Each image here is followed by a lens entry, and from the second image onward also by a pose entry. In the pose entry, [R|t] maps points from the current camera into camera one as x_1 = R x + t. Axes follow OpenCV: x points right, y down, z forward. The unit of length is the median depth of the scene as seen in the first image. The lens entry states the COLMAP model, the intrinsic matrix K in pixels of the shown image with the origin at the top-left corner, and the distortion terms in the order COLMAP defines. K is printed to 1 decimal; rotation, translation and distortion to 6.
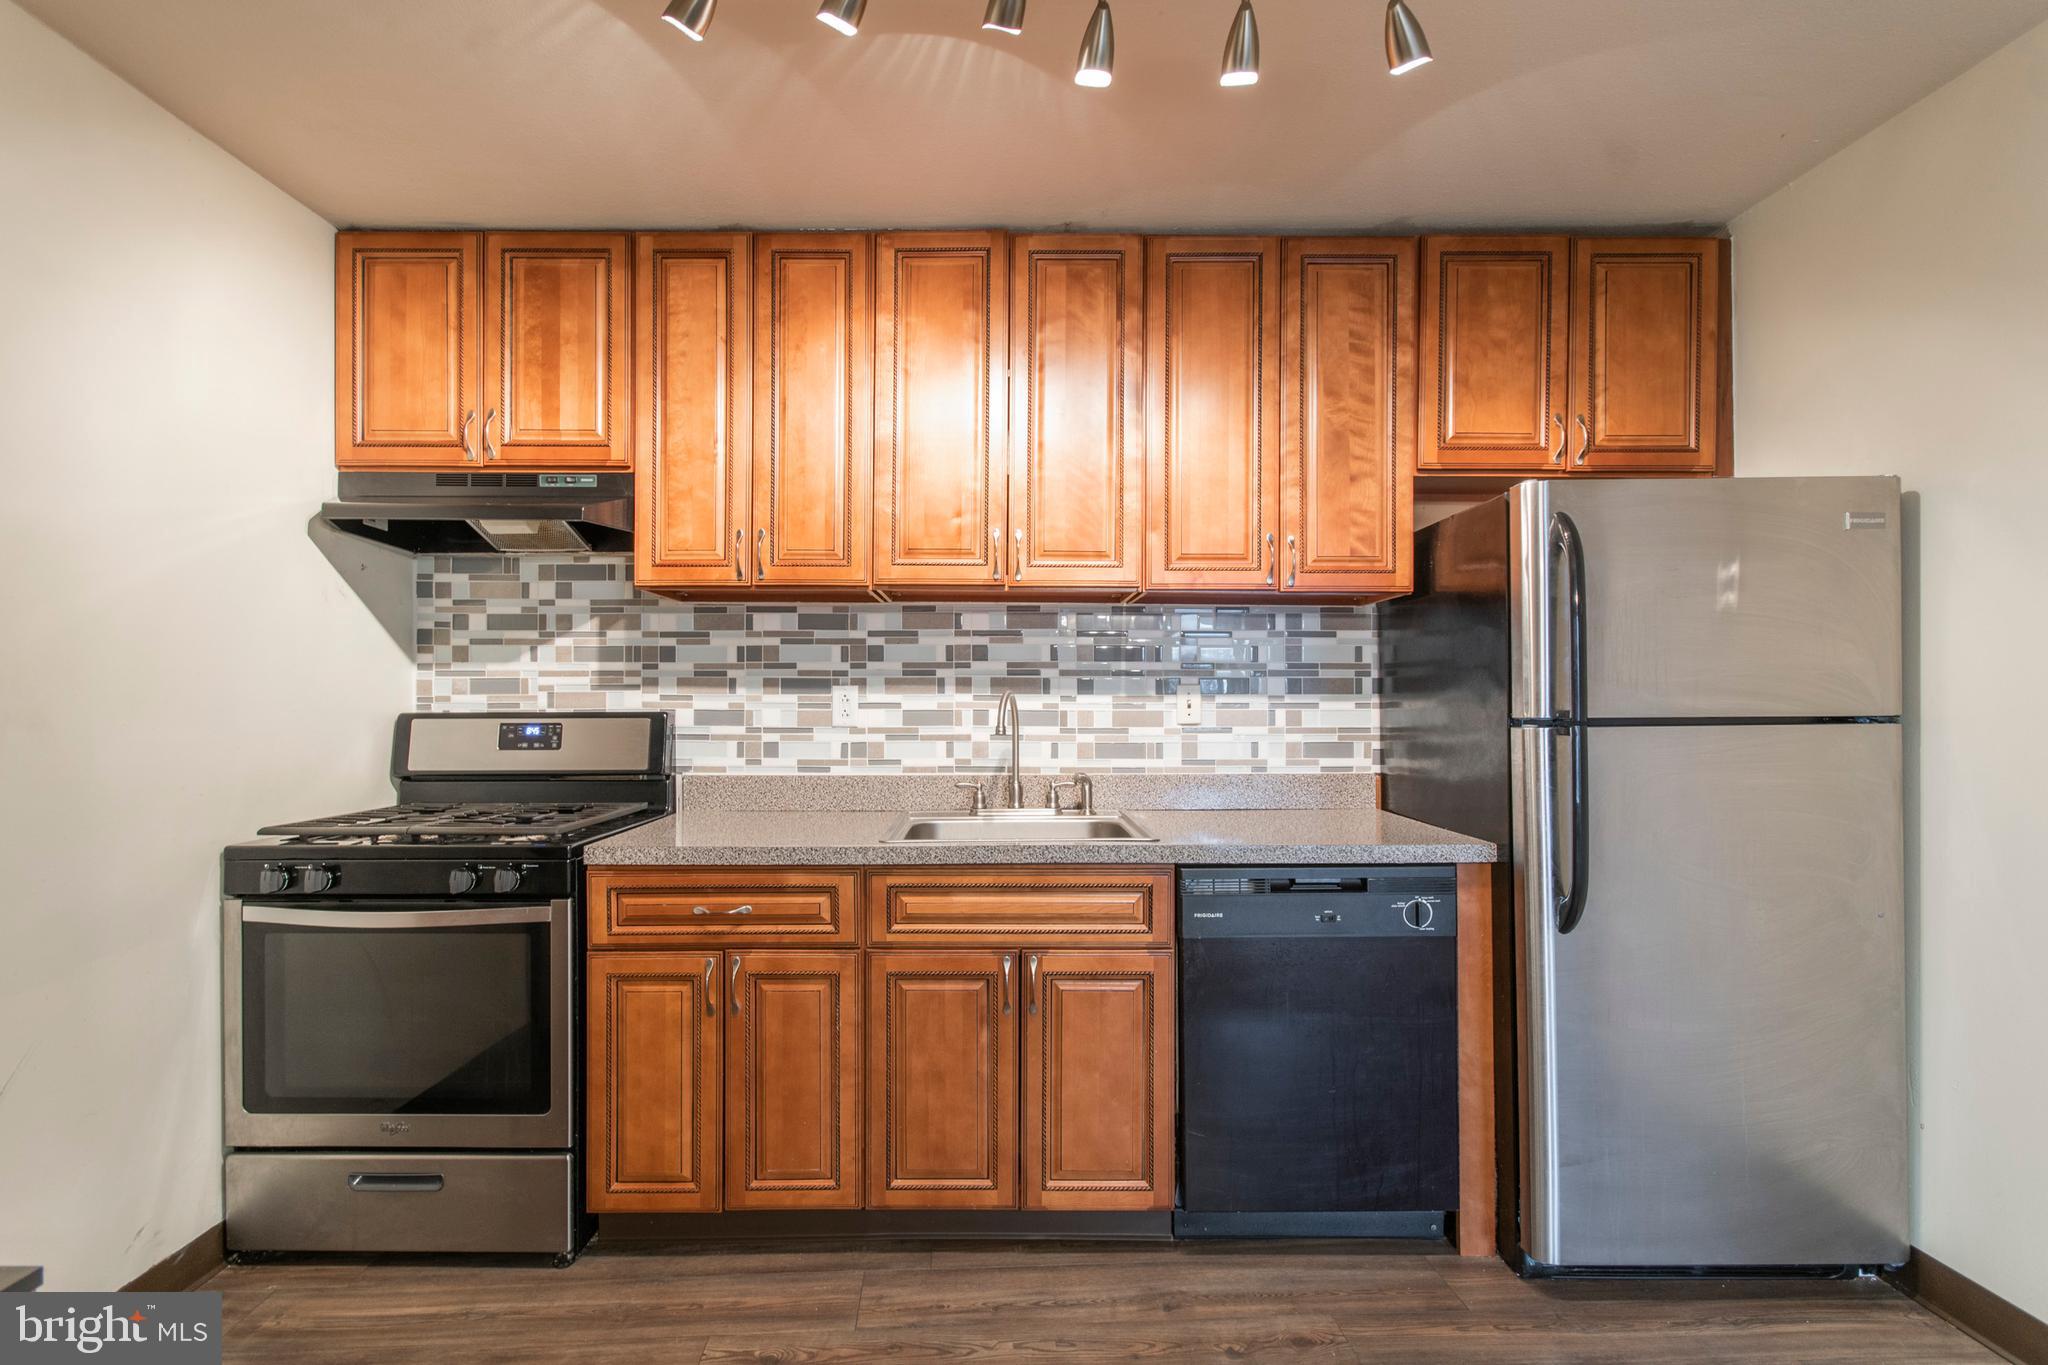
lens RADIAL K [[908.5, 0, 1006.4], [0, 908.5, 697.3], [0, 0, 1]] dist [0.001464, -0.000383]
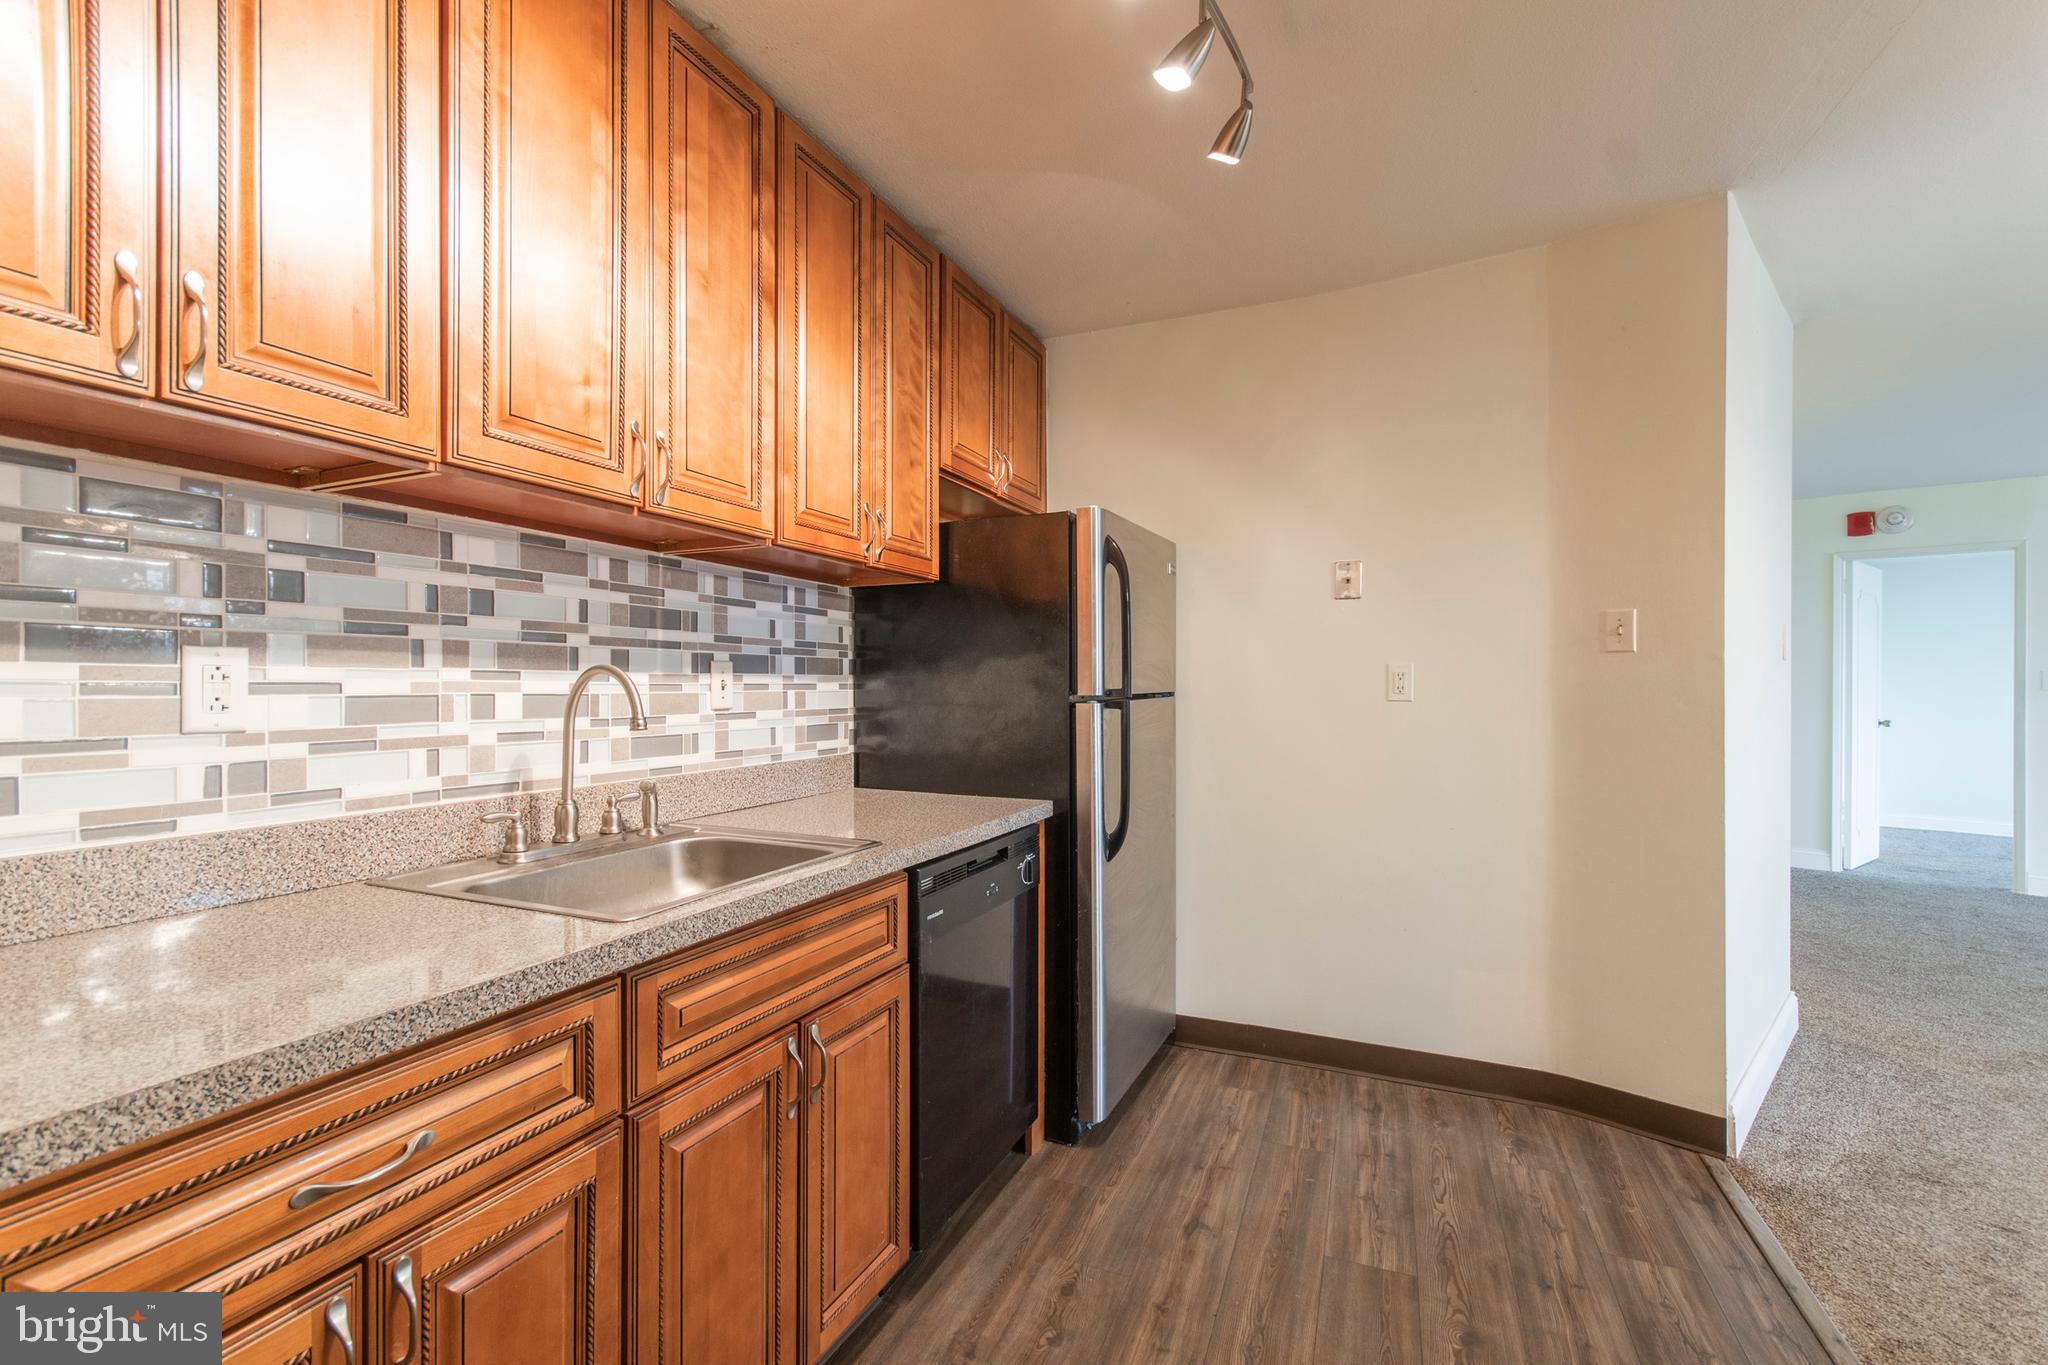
lens RADIAL K [[899.7, 0, 1001.1], [0, 899.7, 685.8], [0, 0, 1]] dist [0.000491, -0.000320]
pose [[0.425027, -0.000861, 0.905180, -0.433193], [-0.004597, 0.999985, 0.003110, 0.004528], [-0.905169, -0.005483, 0.425016, 0.420505]]
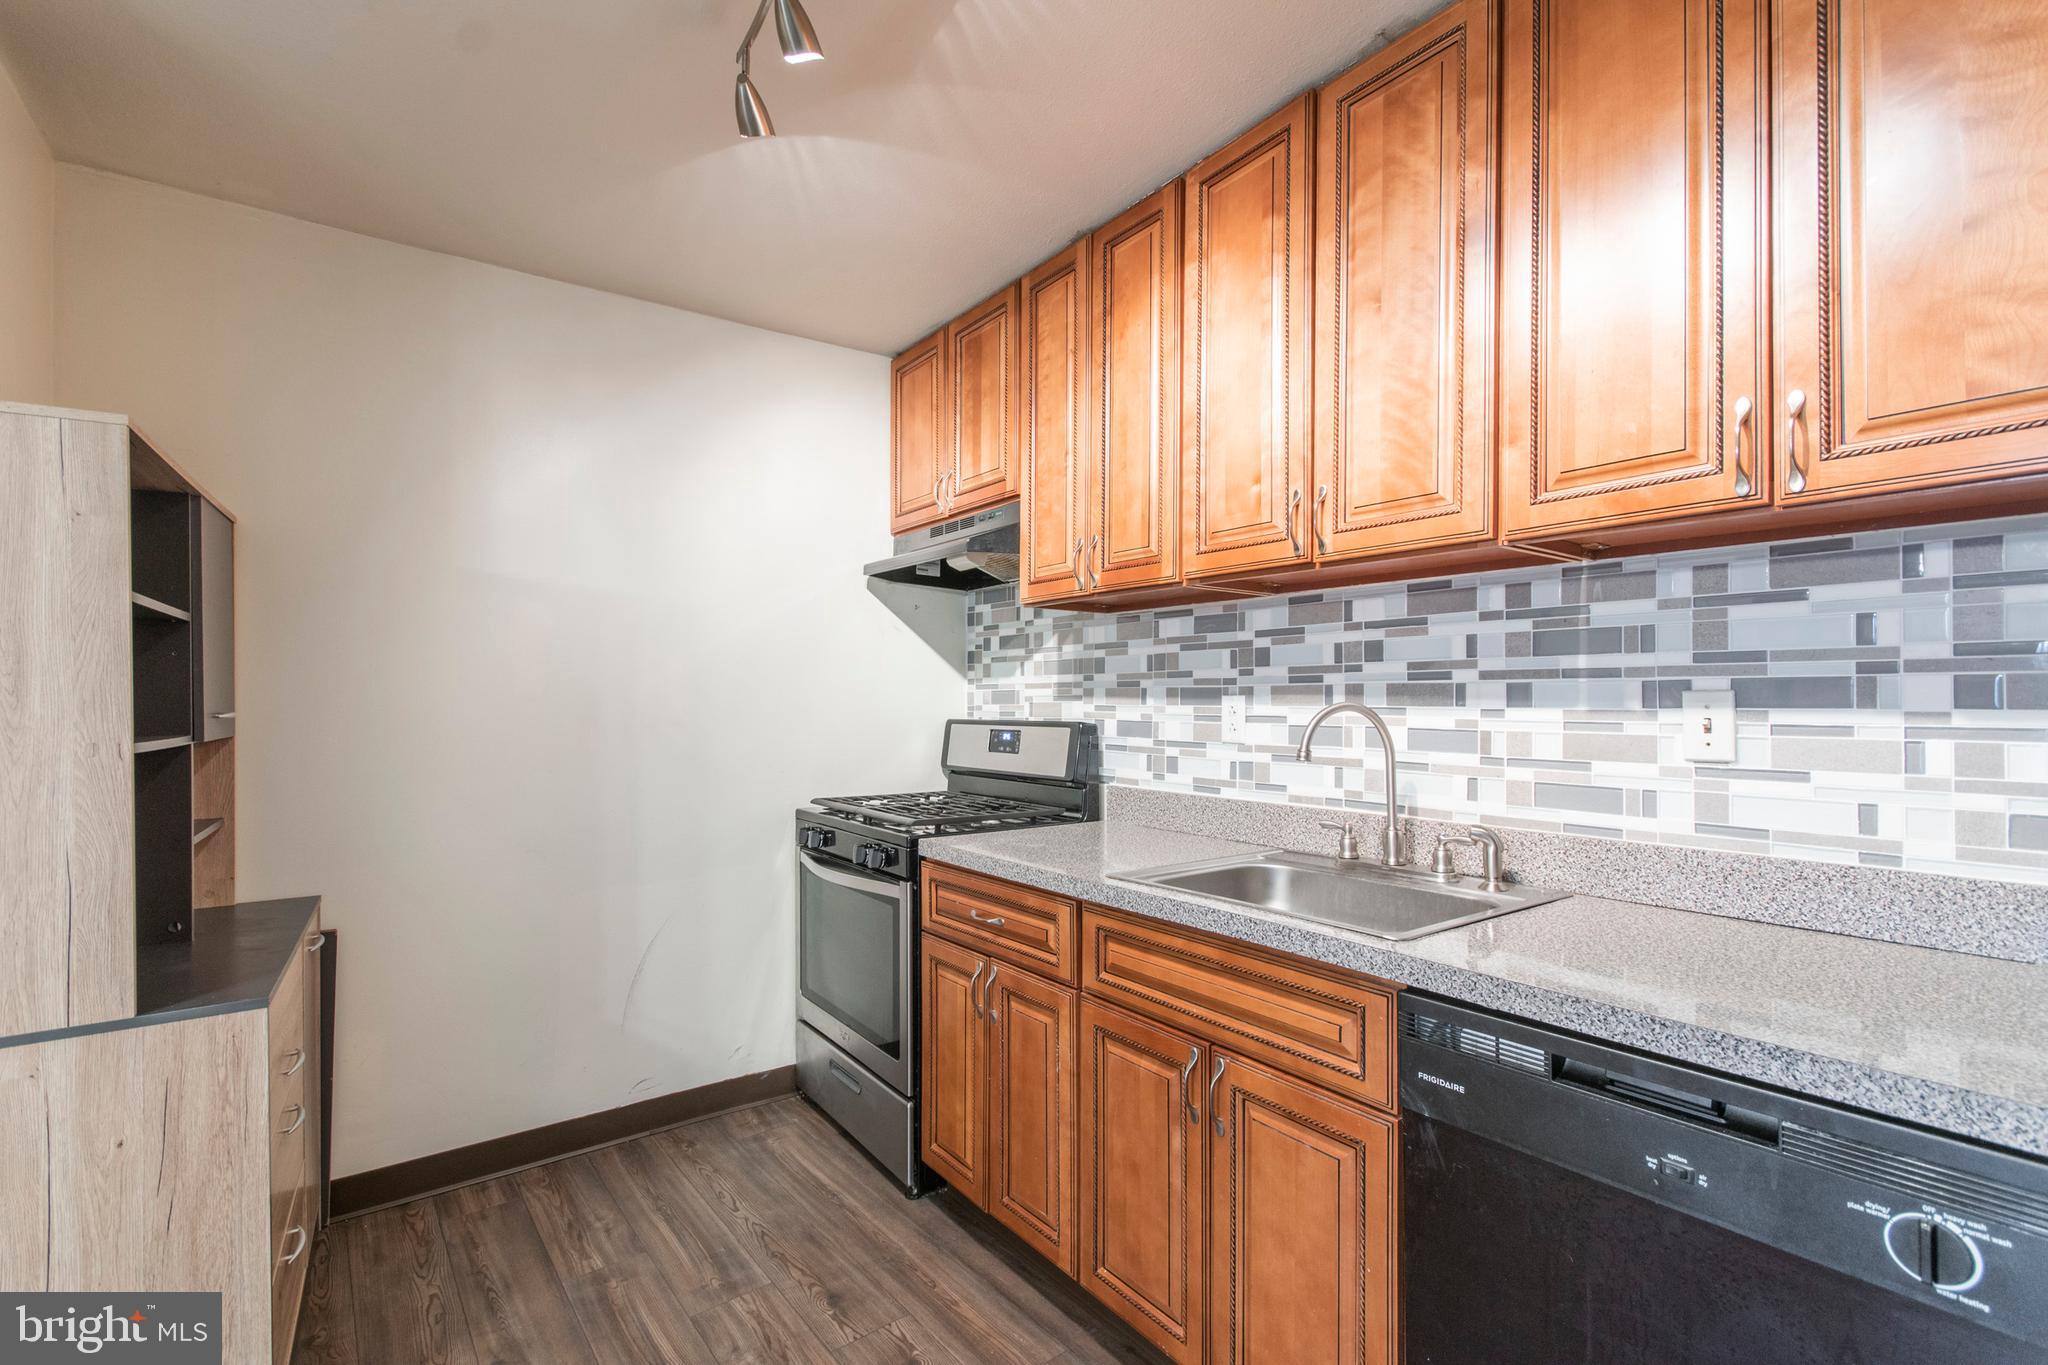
lens RADIAL K [[925.8, 0, 1000.6], [0, 925.8, 690.8], [0, 0, 1]] dist [0.002921, 0.000116]
pose [[0.573105, -0.008880, -0.819434, 0.420058], [0.000609, 0.999946, -0.010410, -0.008261], [0.819482, 0.005466, 0.573079, 0.311506]]
